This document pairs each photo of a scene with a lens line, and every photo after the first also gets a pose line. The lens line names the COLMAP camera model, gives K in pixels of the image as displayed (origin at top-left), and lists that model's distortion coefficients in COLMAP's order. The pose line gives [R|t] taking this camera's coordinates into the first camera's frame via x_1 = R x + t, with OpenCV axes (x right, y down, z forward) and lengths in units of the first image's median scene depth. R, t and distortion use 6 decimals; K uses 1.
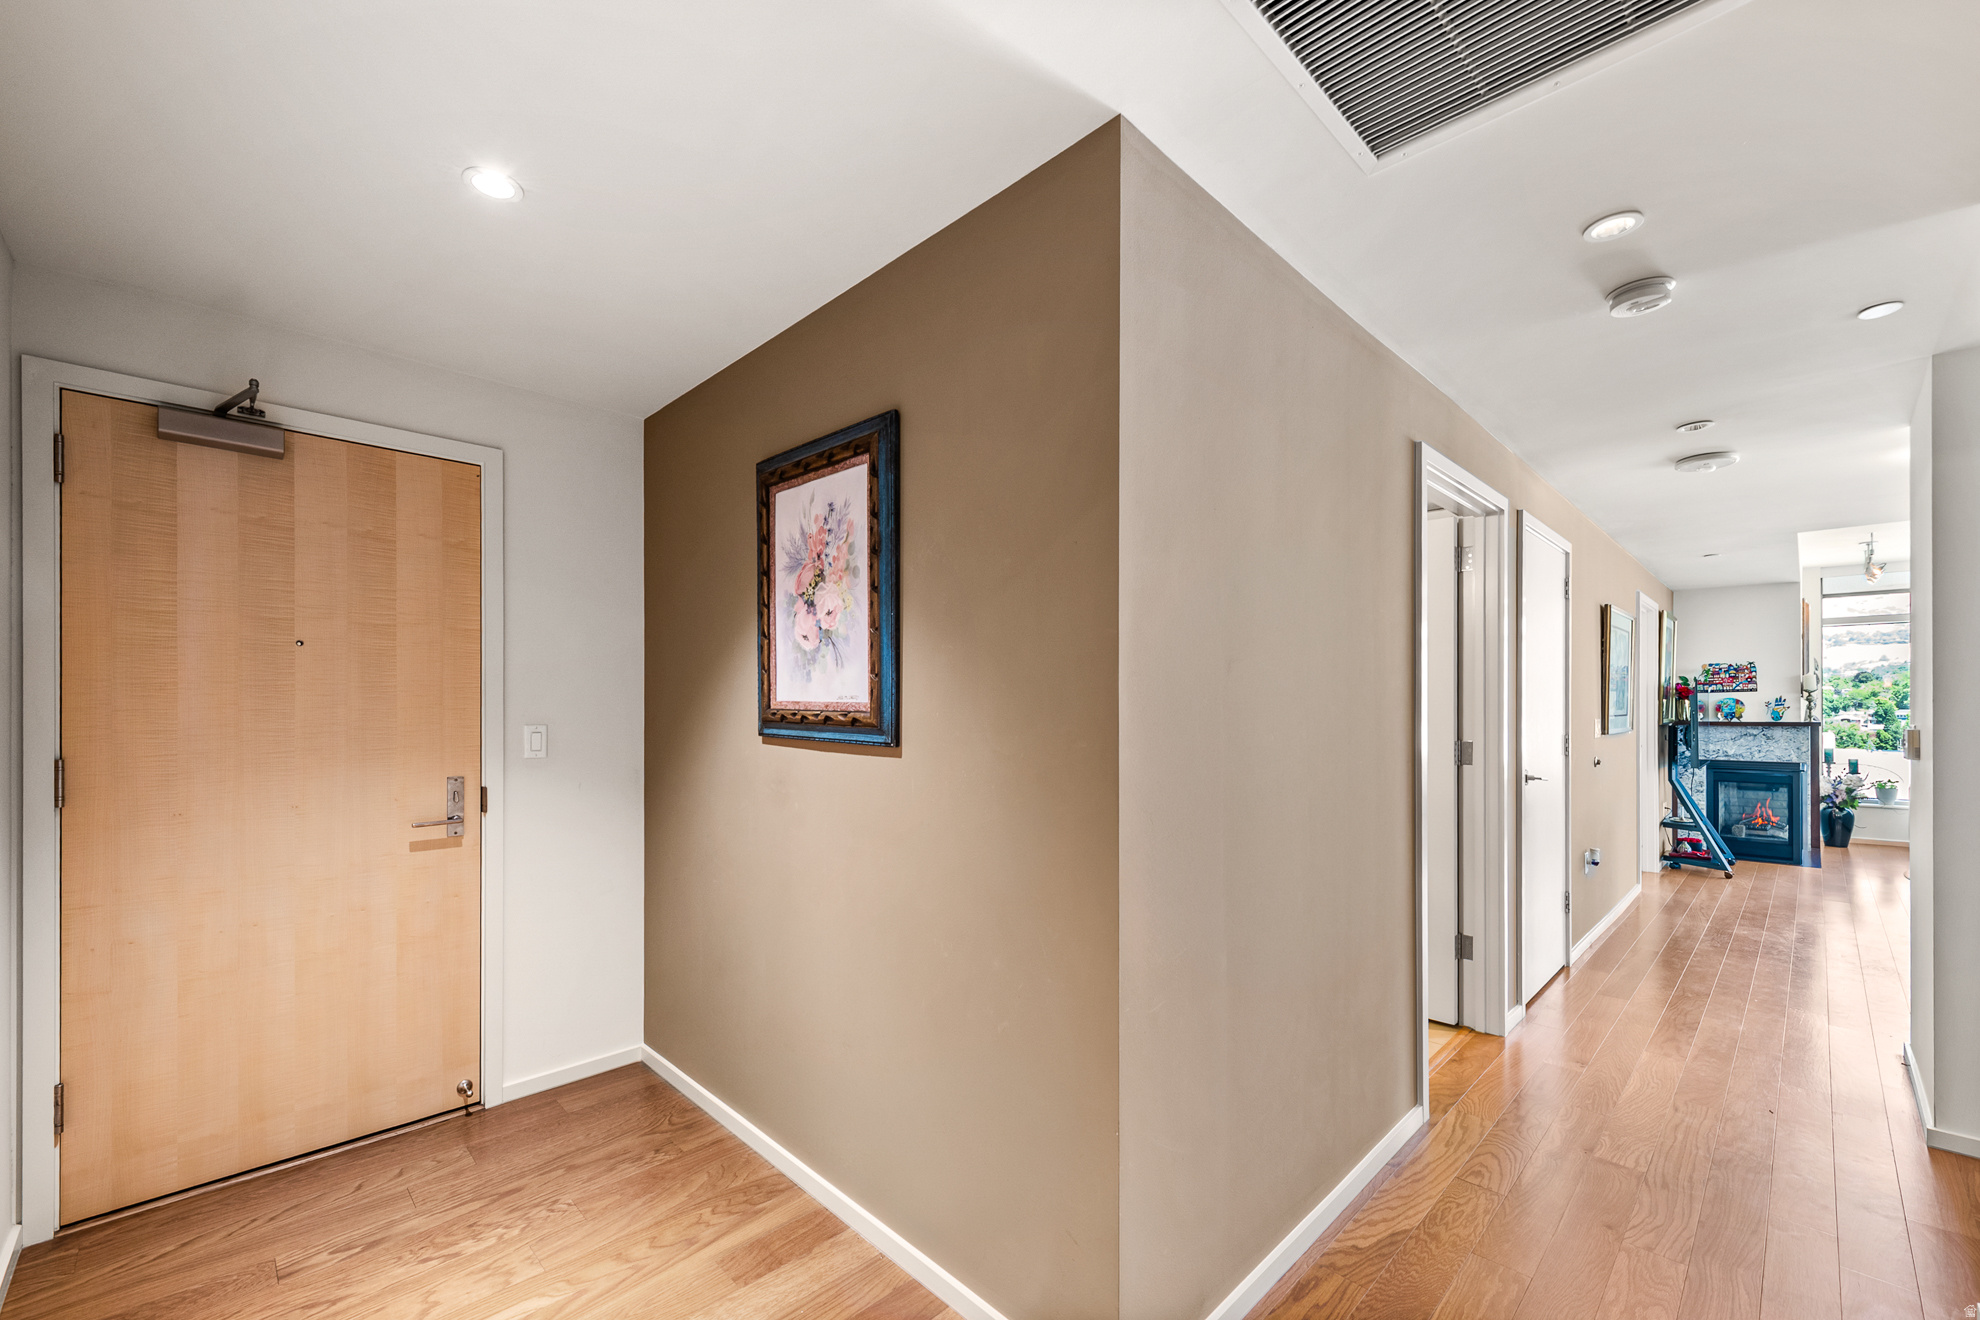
lens RADIAL K [[795.0, 0, 993.2], [0, 795.0, 706.1], [0, 0, 1]] dist [0.016698, -0.004786]
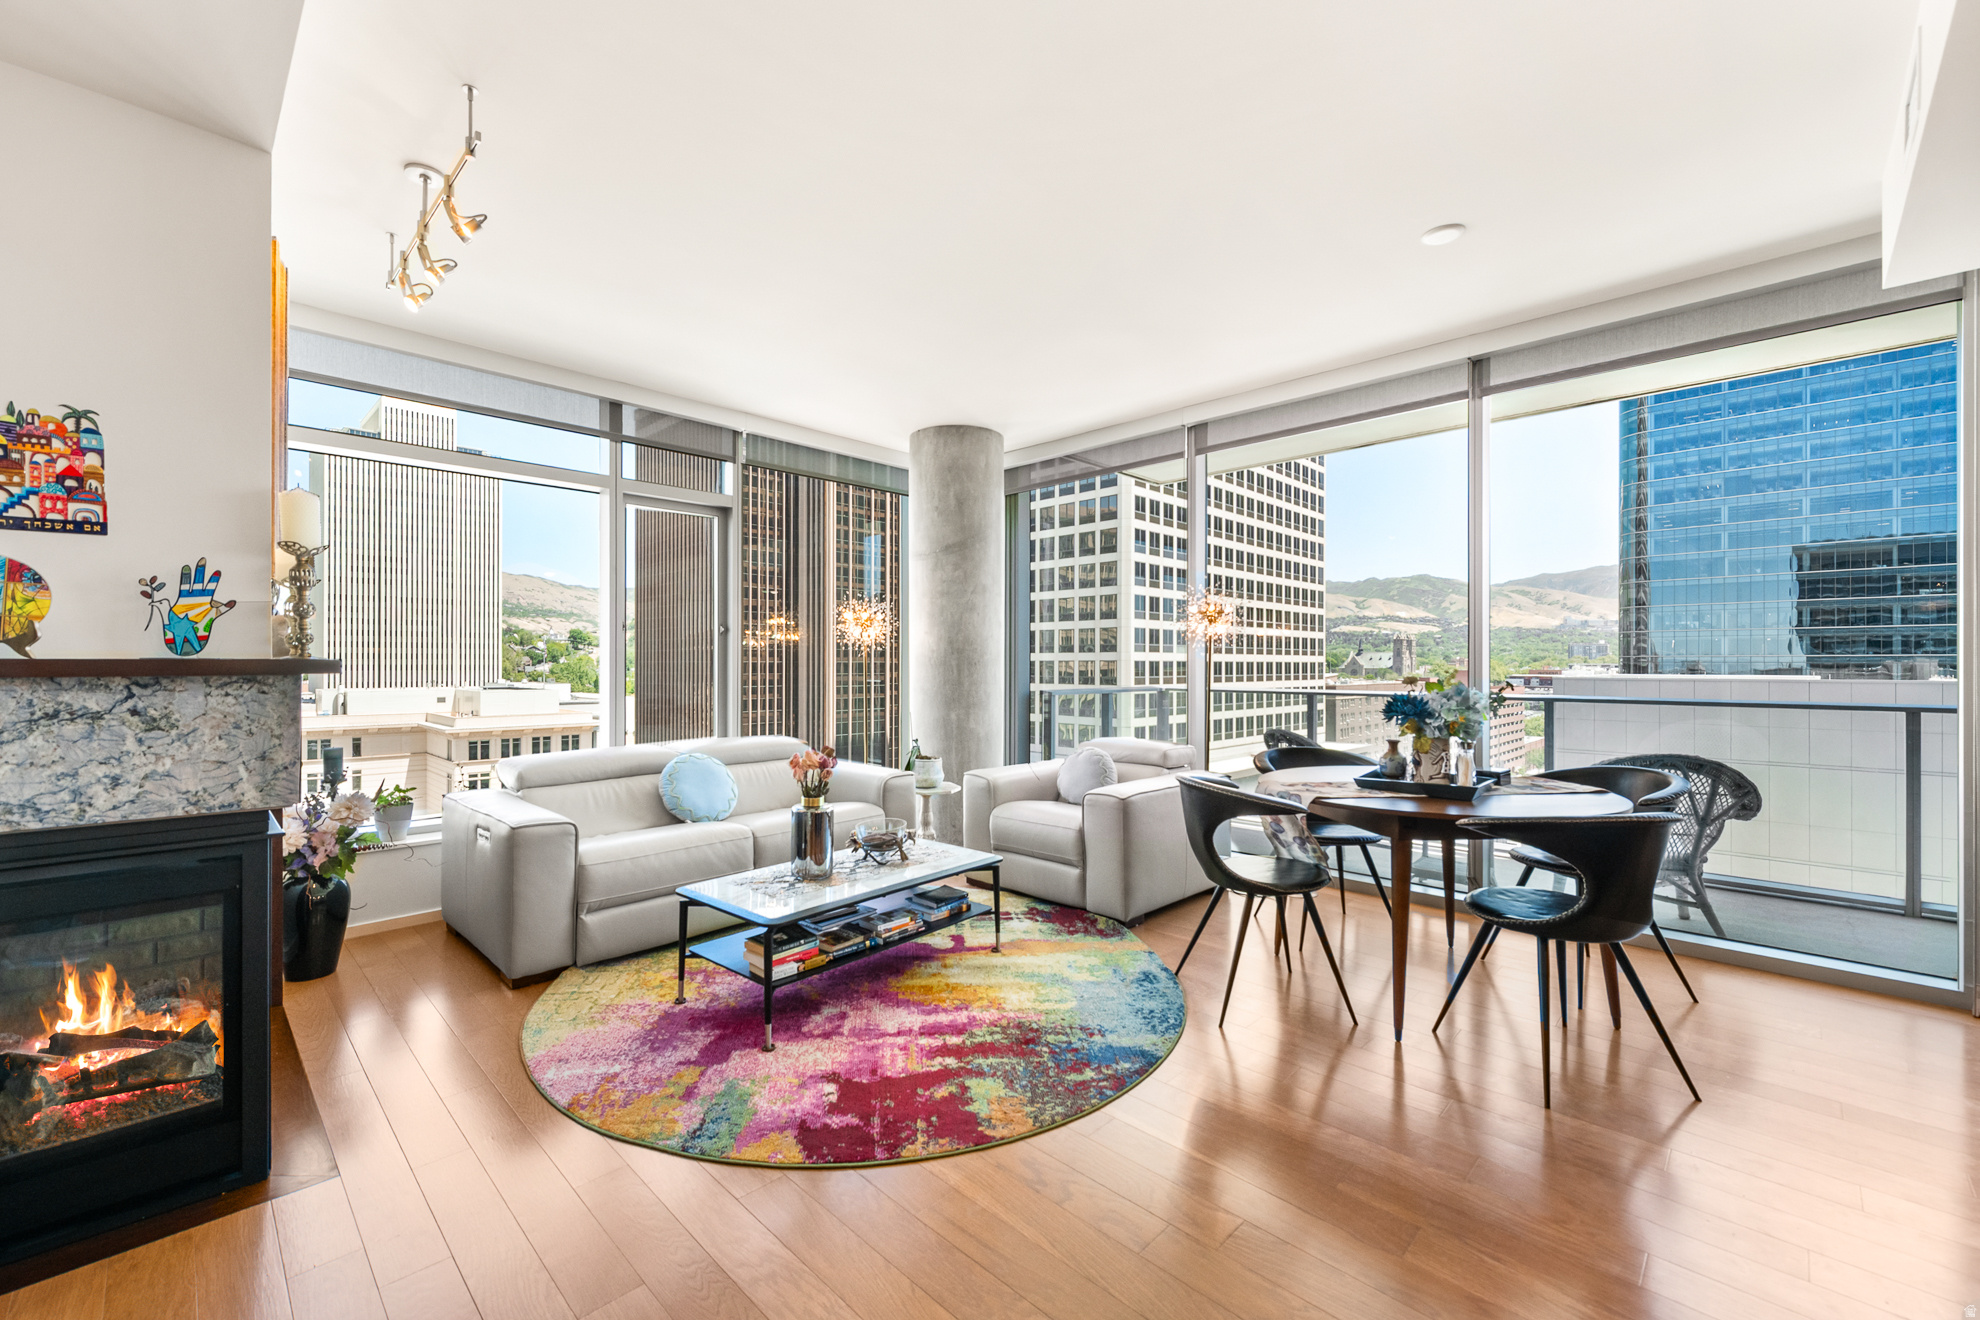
lens RADIAL K [[795.0, 0, 957.8], [0, 795.0, 664.7], [0, 0, 1]] dist [0.016698, -0.004786]
pose [[0.019974, -0.001465, 0.999799, 0.713340], [-0.003529, 0.999993, 0.001536, 0.019771], [-0.999794, -0.003559, 0.019969, 0.738553]]
